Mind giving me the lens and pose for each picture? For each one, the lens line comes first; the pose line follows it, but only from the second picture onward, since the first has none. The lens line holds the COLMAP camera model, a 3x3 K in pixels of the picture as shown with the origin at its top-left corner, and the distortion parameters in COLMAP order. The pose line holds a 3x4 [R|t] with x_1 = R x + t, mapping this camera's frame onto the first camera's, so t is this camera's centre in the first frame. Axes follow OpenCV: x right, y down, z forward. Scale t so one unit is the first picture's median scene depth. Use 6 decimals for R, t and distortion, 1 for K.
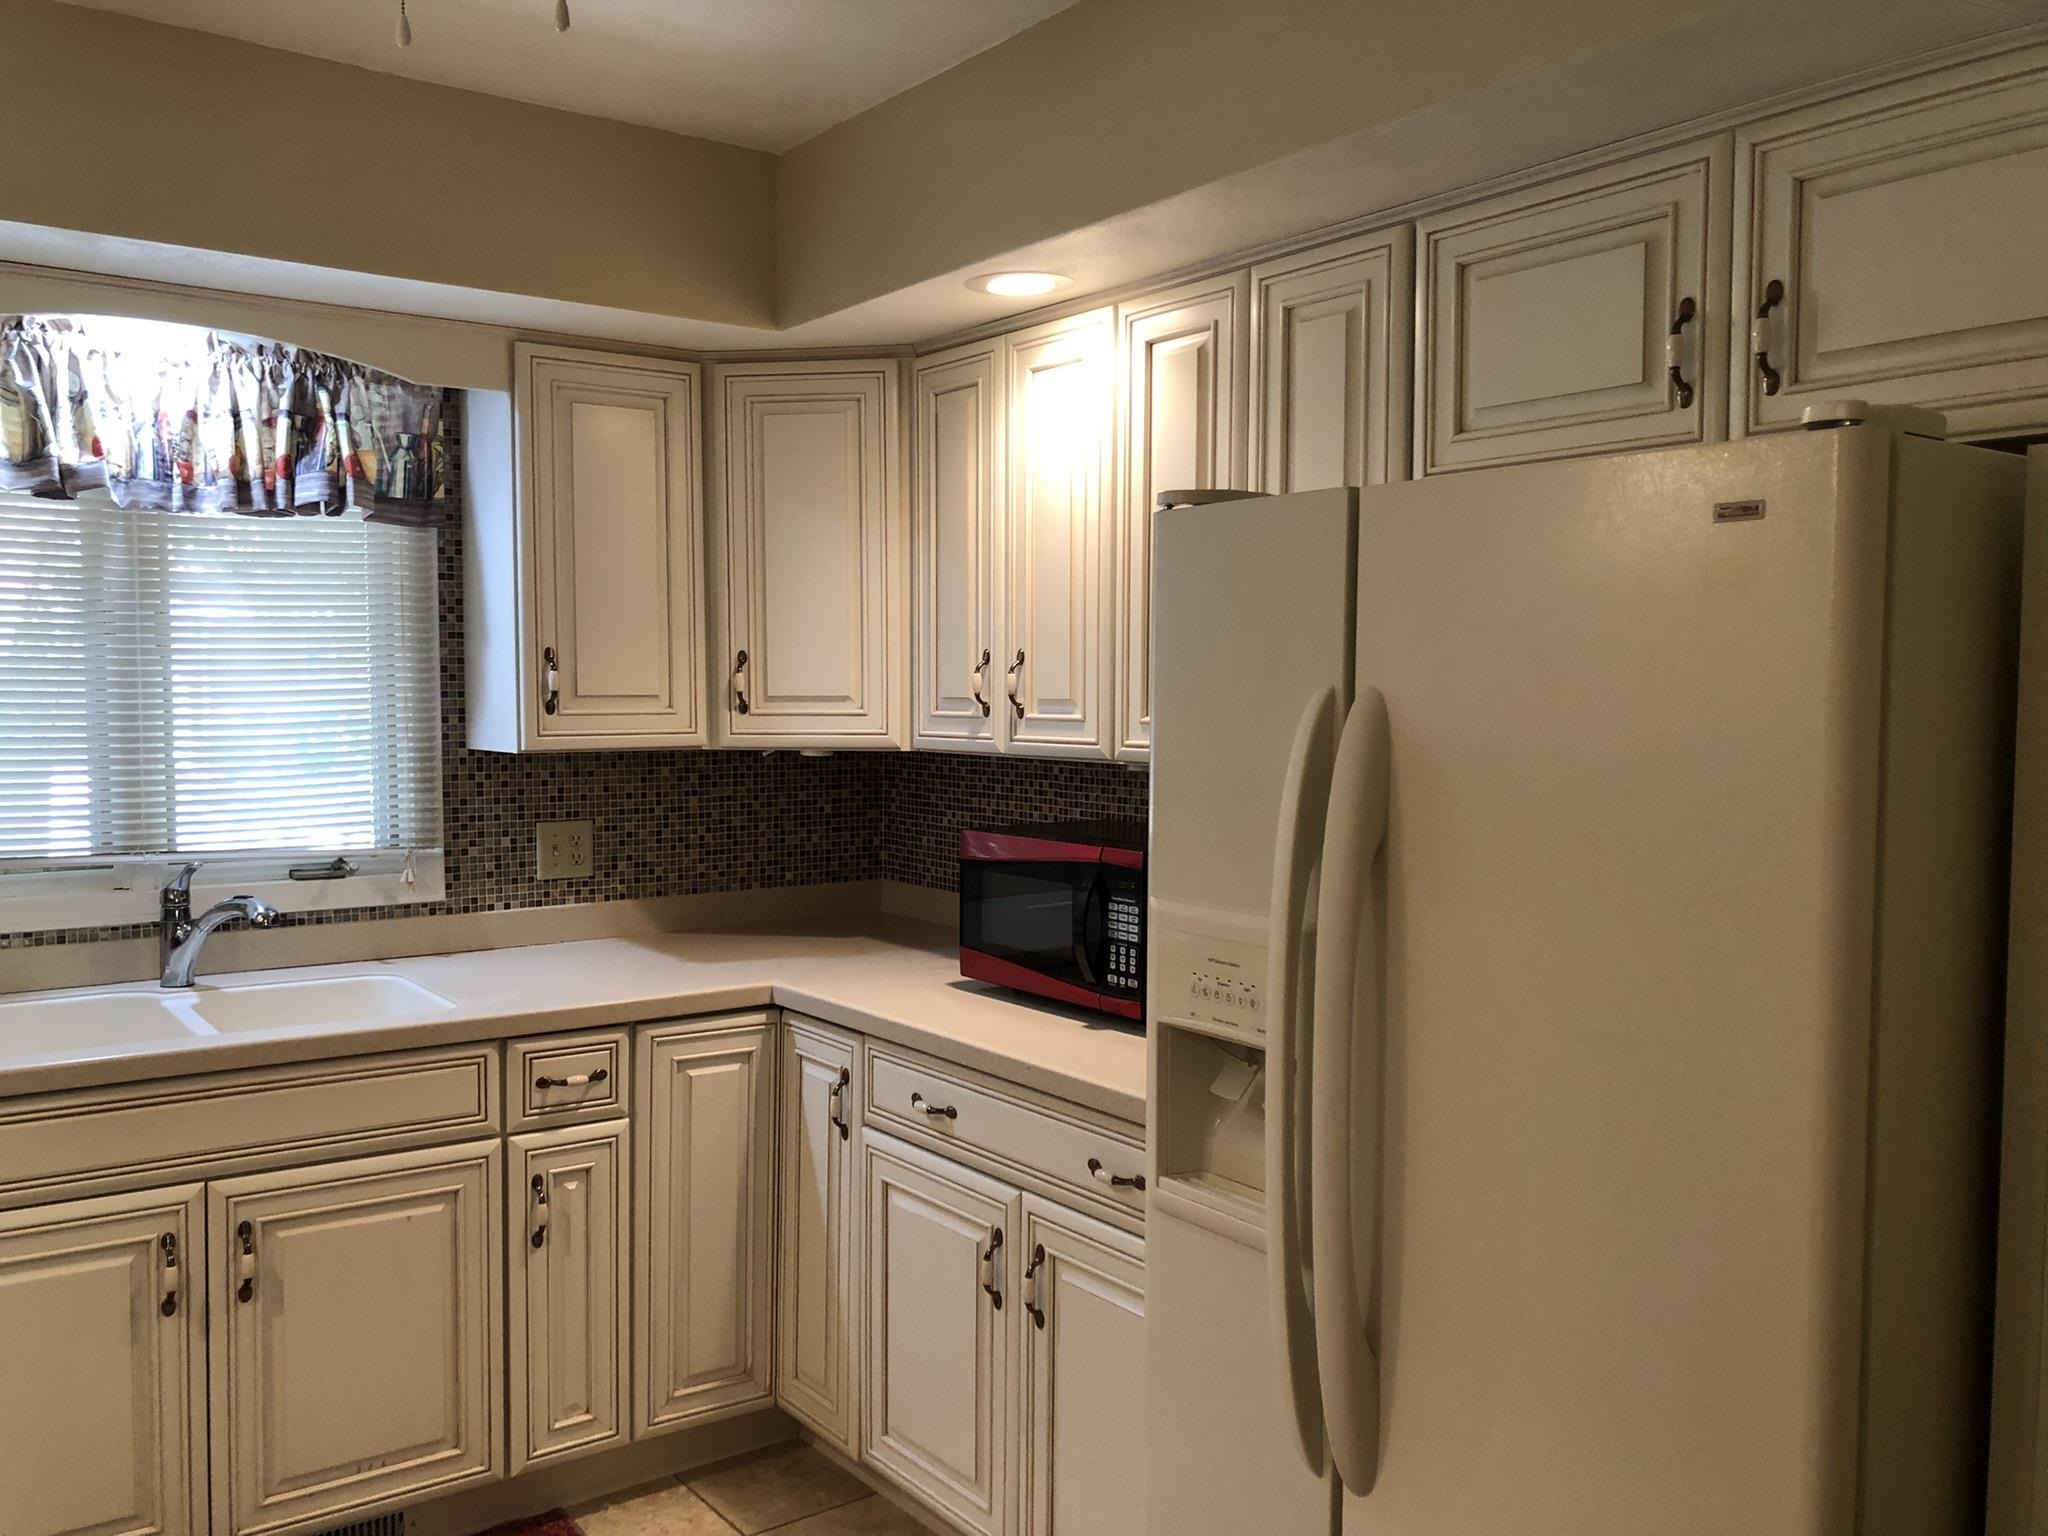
lens RADIAL K [[1671.8, 0, 1017.2], [0, 1671.8, 782.1], [0, 0, 1]] dist [0.029000, -0.040273]
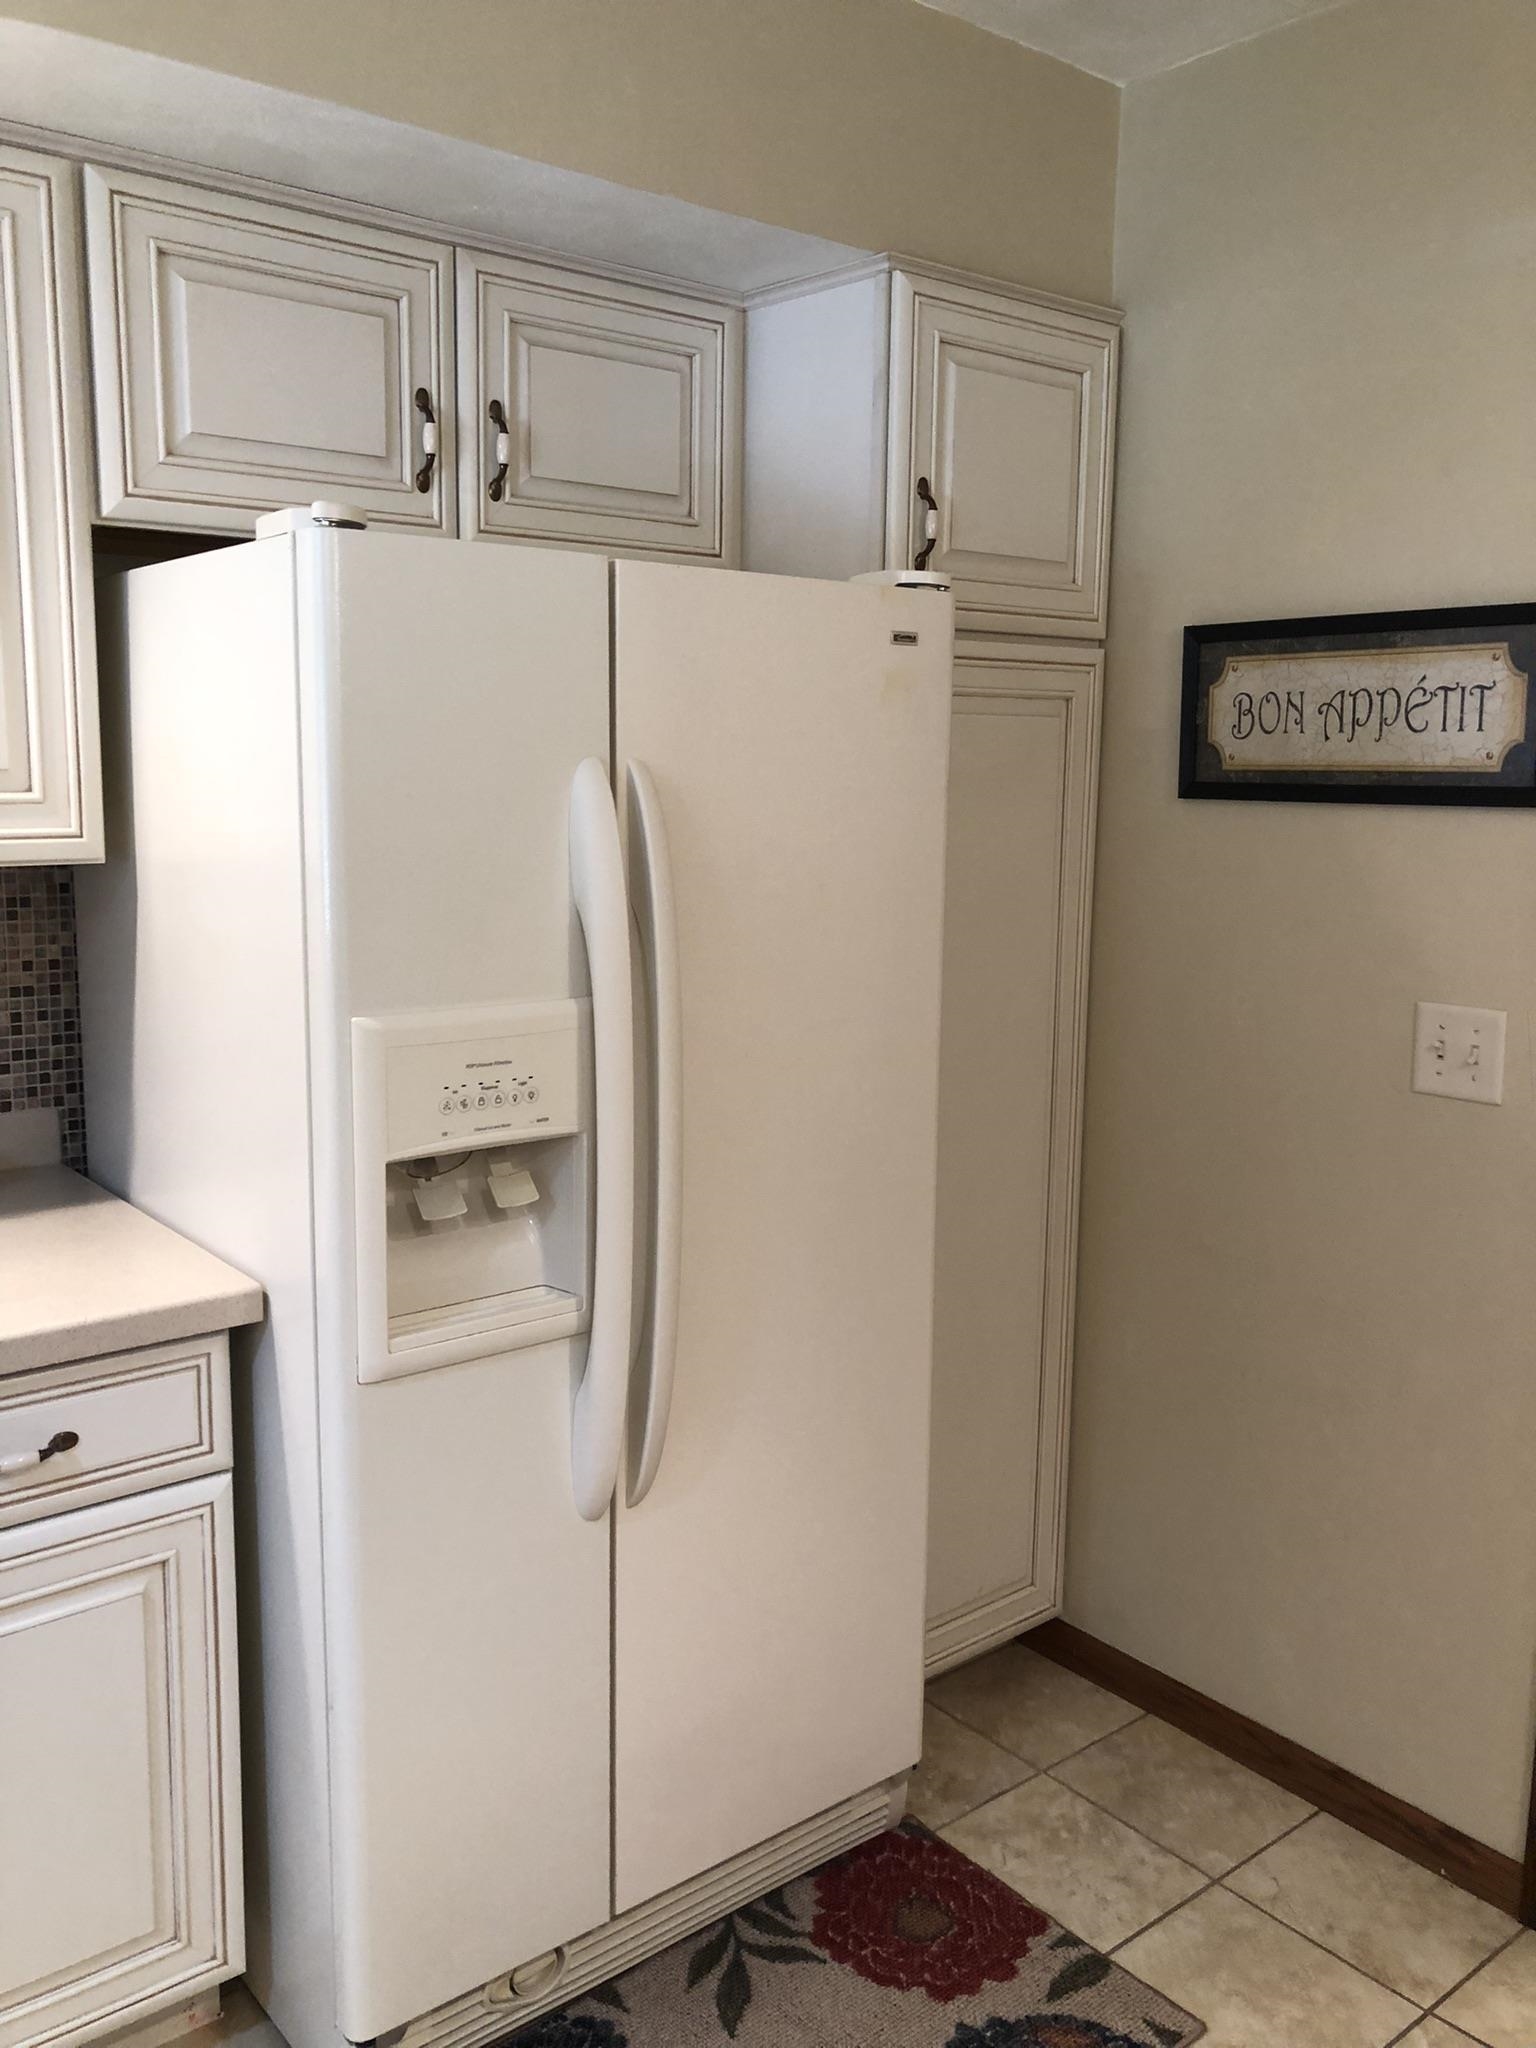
lens RADIAL K [[1671.8, 0, 766.8], [0, 1671.8, 1023.8], [0, 0, 1]] dist [0.029000, -0.040273]
pose [[-0.063671, -0.163436, 0.984497, -0.764601], [0.046283, 0.984954, 0.166505, -0.057063], [-0.996897, 0.056167, -0.055148, 0.883853]]
